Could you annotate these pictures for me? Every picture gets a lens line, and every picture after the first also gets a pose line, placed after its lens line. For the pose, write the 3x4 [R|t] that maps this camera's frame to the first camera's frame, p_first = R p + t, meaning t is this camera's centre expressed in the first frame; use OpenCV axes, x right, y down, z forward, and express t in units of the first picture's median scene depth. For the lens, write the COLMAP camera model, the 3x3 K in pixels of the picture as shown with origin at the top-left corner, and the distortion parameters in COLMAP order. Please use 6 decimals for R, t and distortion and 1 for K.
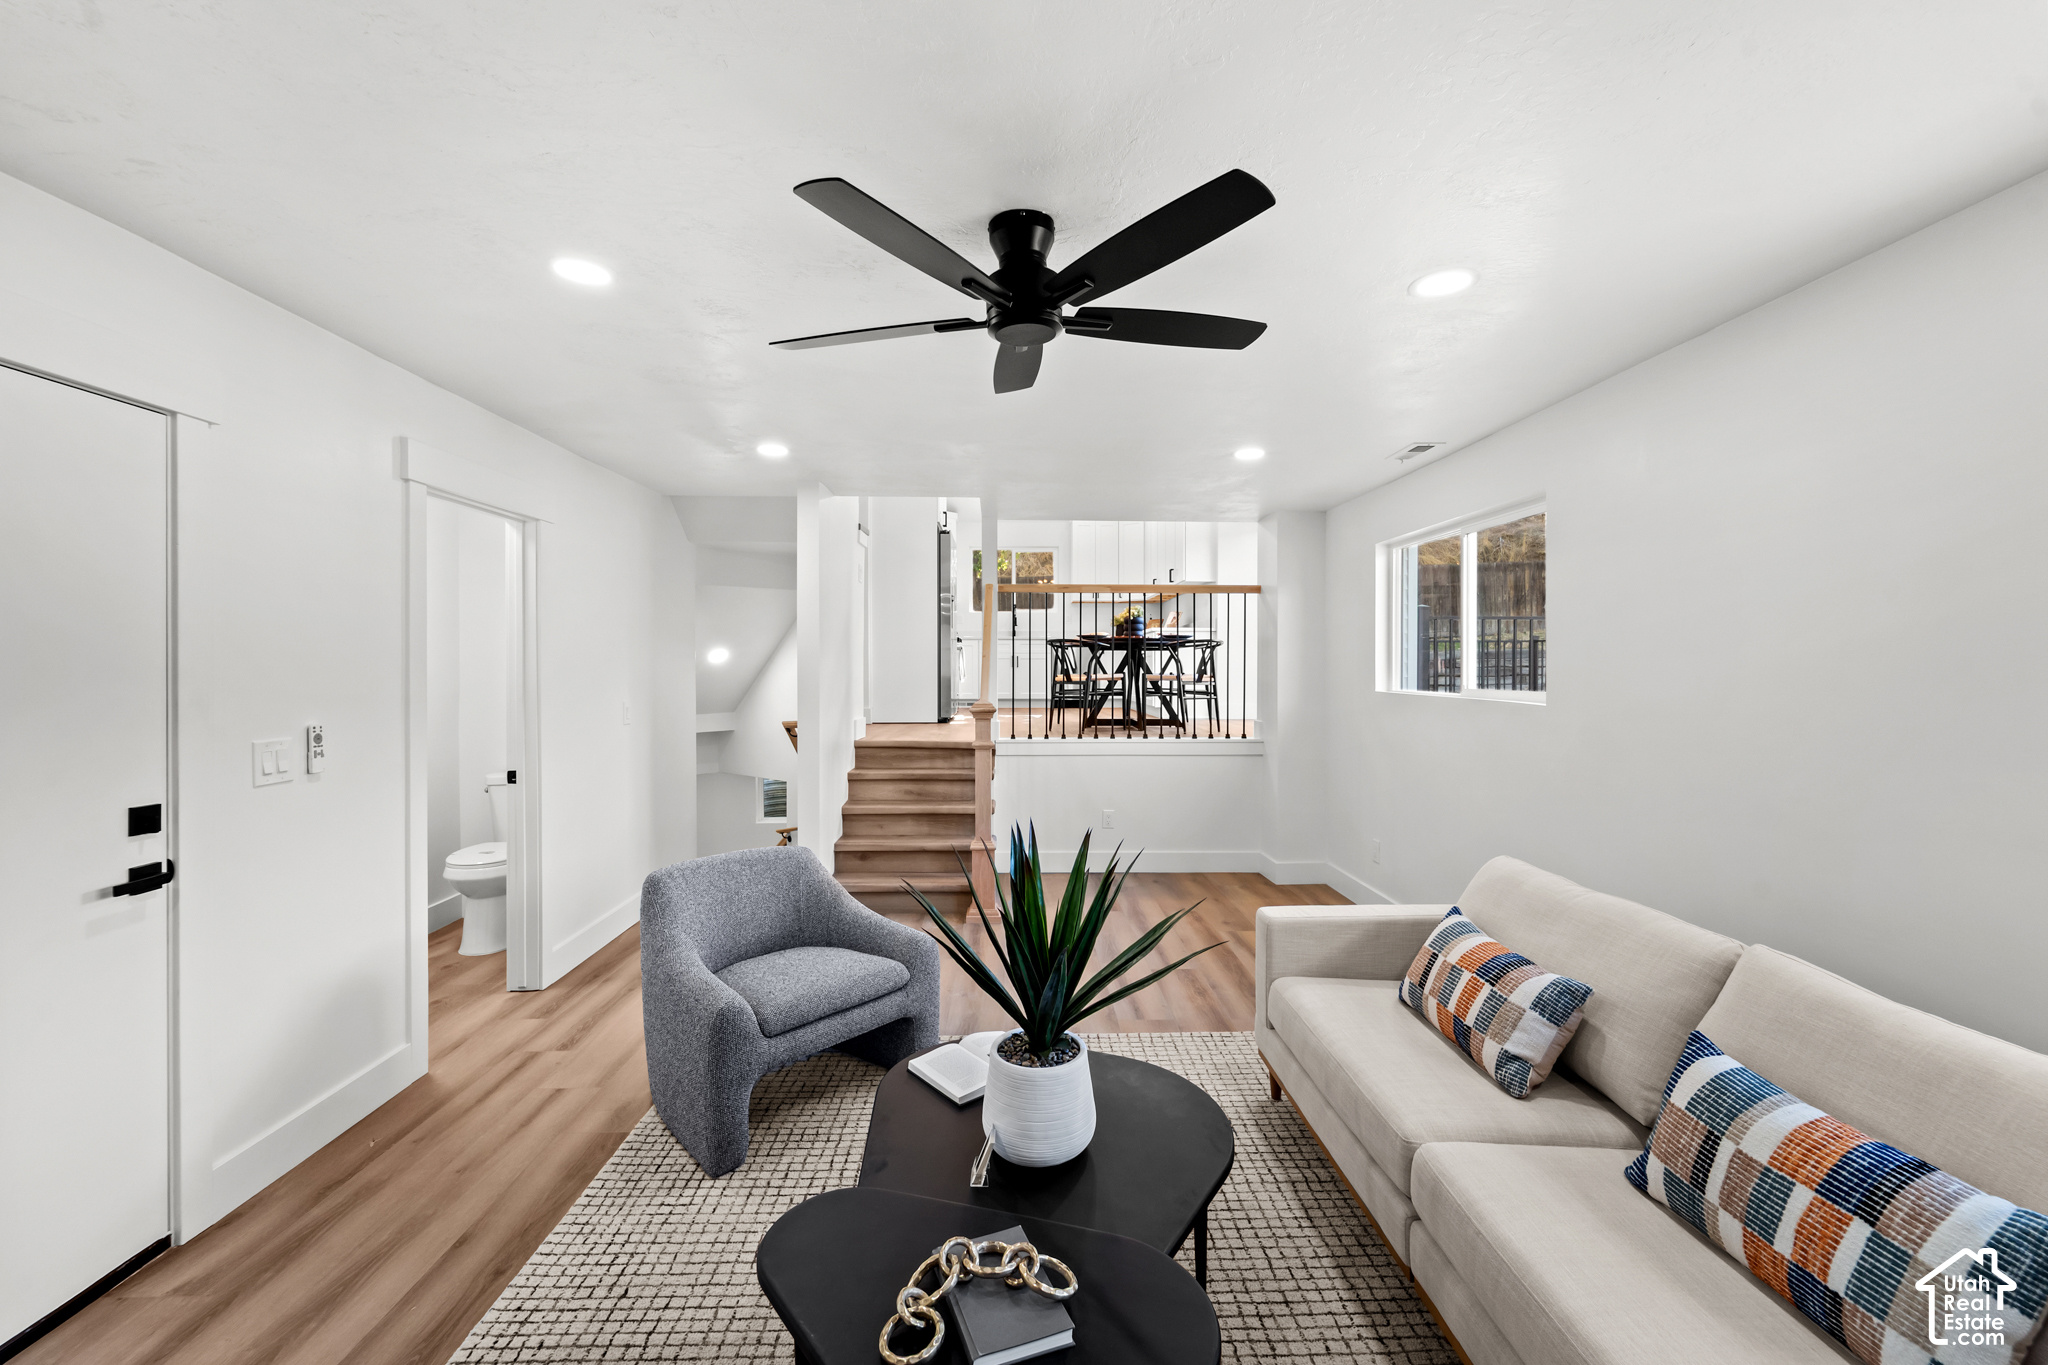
lens RADIAL K [[864.3, 0, 1013.3], [0, 864.3, 671.7], [0, 0, 1]] dist [0.000726, -0.001180]
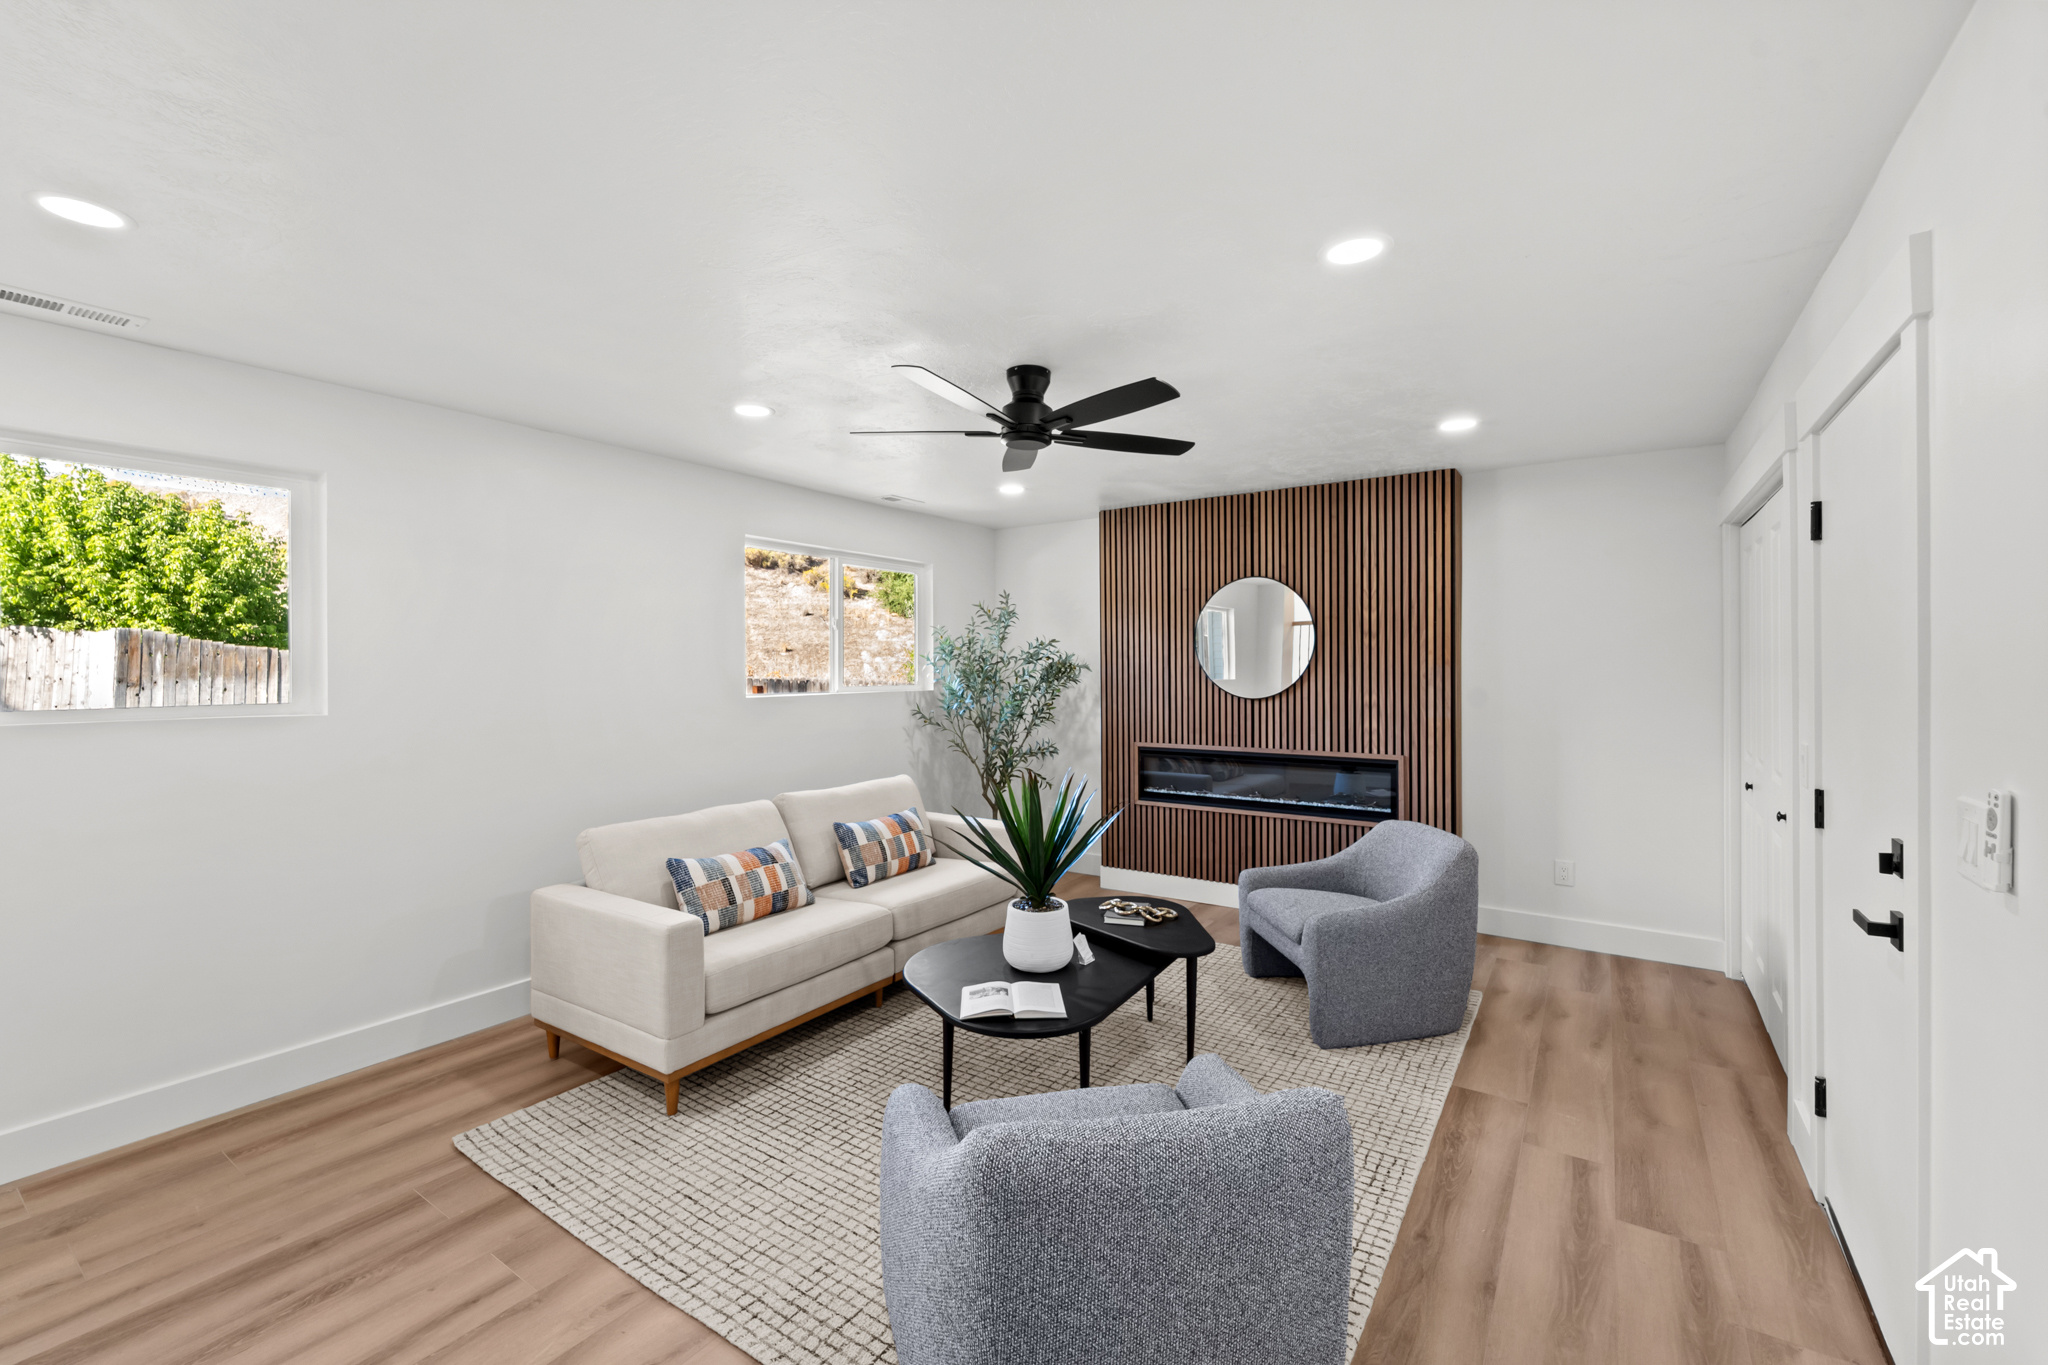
lens RADIAL K [[864.3, 0, 1003.8], [0, 864.3, 671.4], [0, 0, 1]] dist [0.000726, -0.001180]
pose [[-0.808153, 0.000828, 0.588973, -0.550136], [0.009770, 0.999880, 0.012000, -0.012082], [-0.588892, 0.015452, -0.808064, 1.482448]]
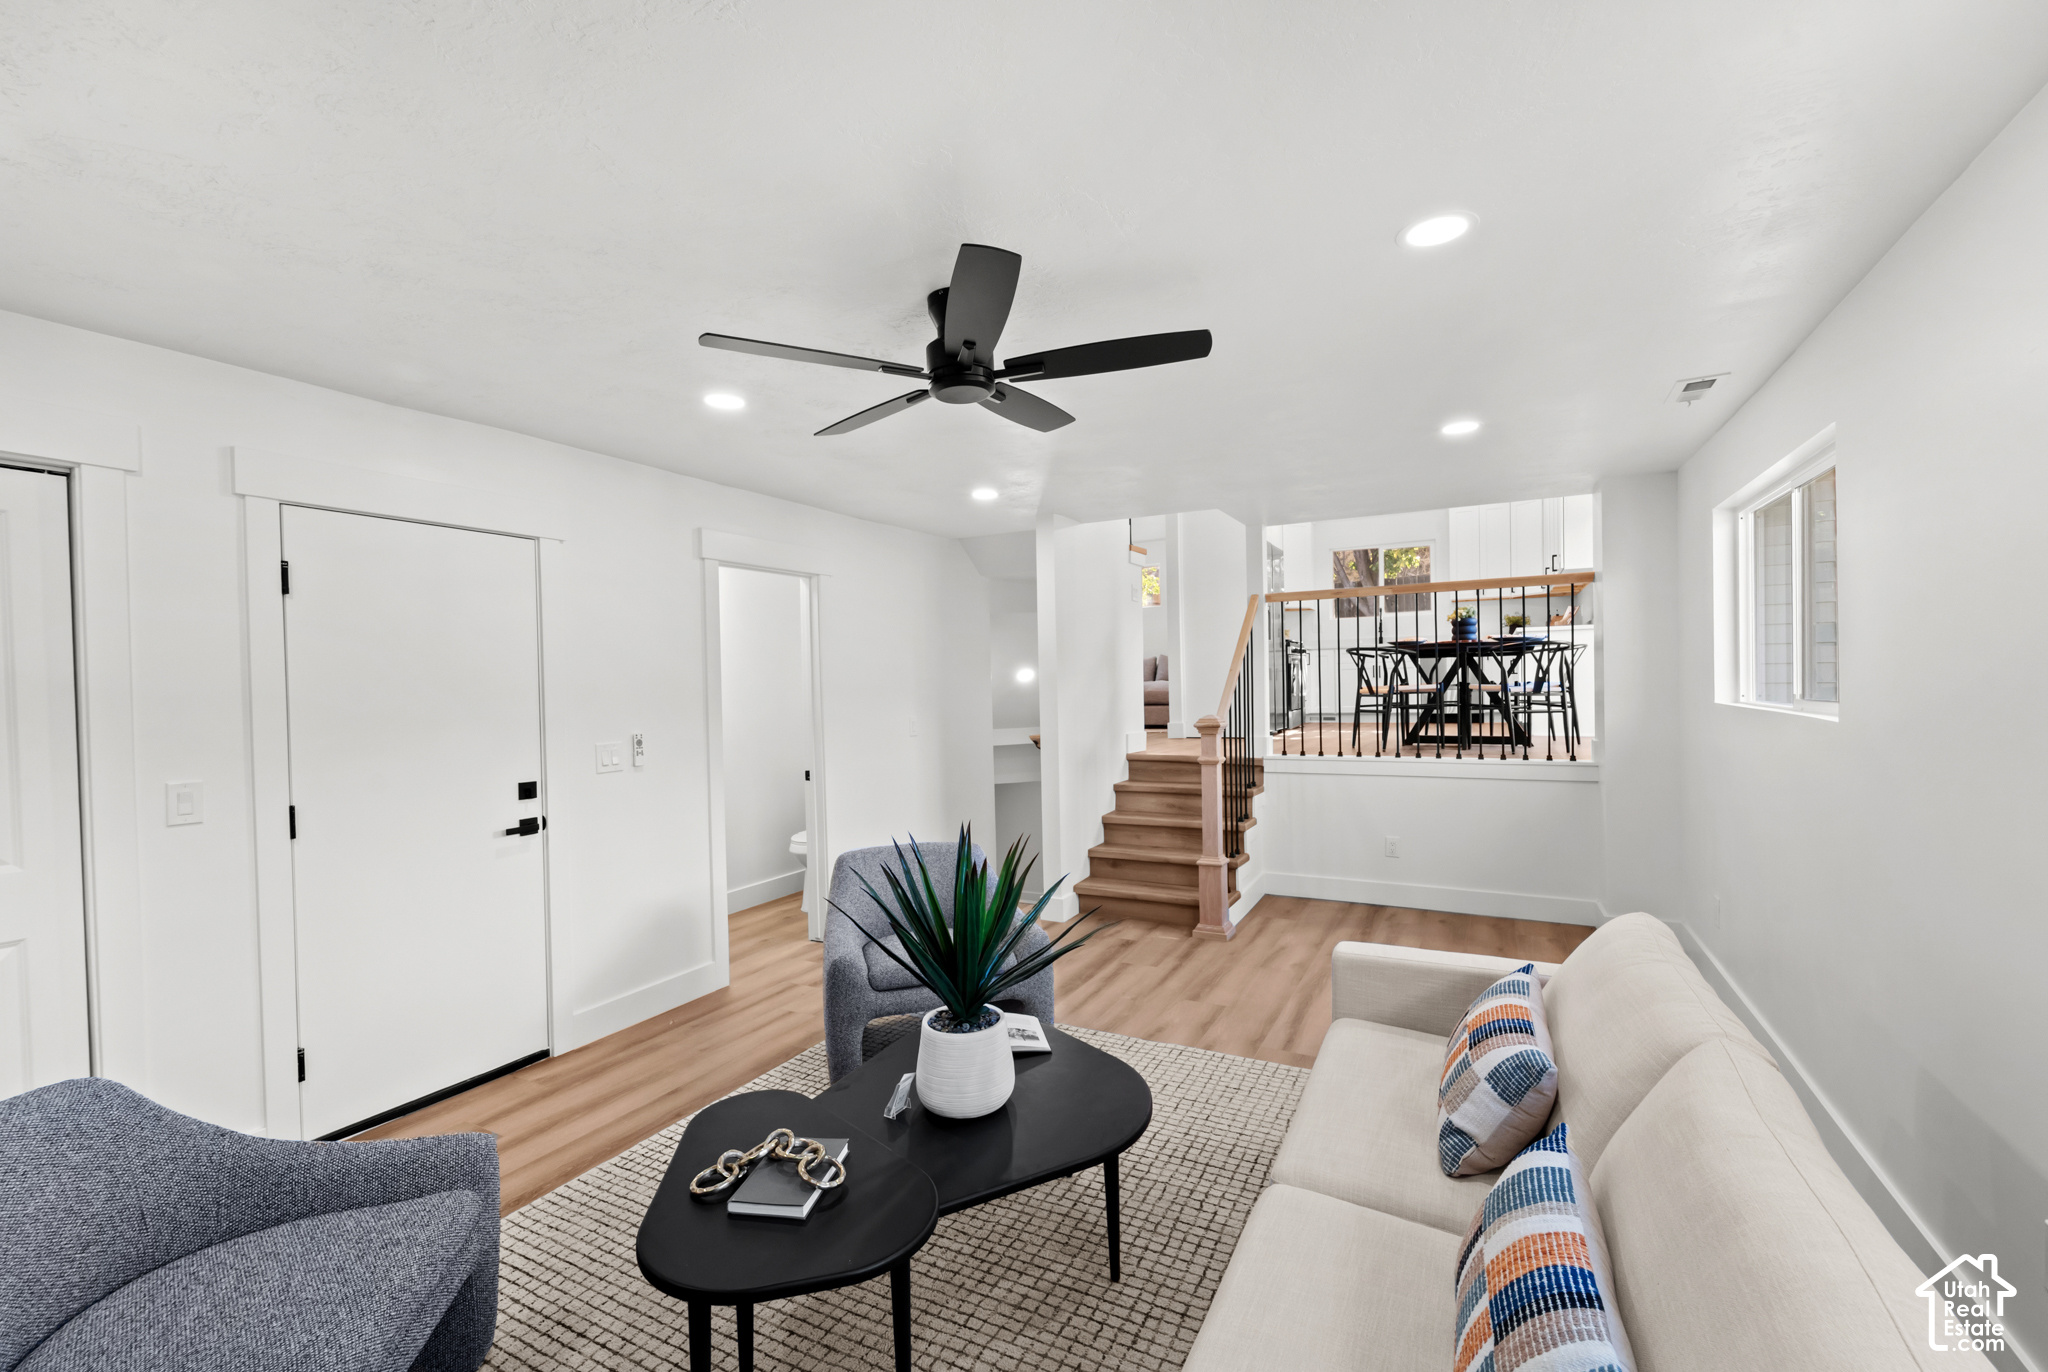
lens RADIAL K [[864.3, 0, 974.6], [0, 864.3, 700.6], [0, 0, 1]] dist [0.000726, -0.001180]
pose [[0.864145, -0.010059, -0.503143, 0.377301], [0.018683, 0.999752, 0.012101, -0.001262], [0.502896, -0.019857, 0.864119, 0.012872]]
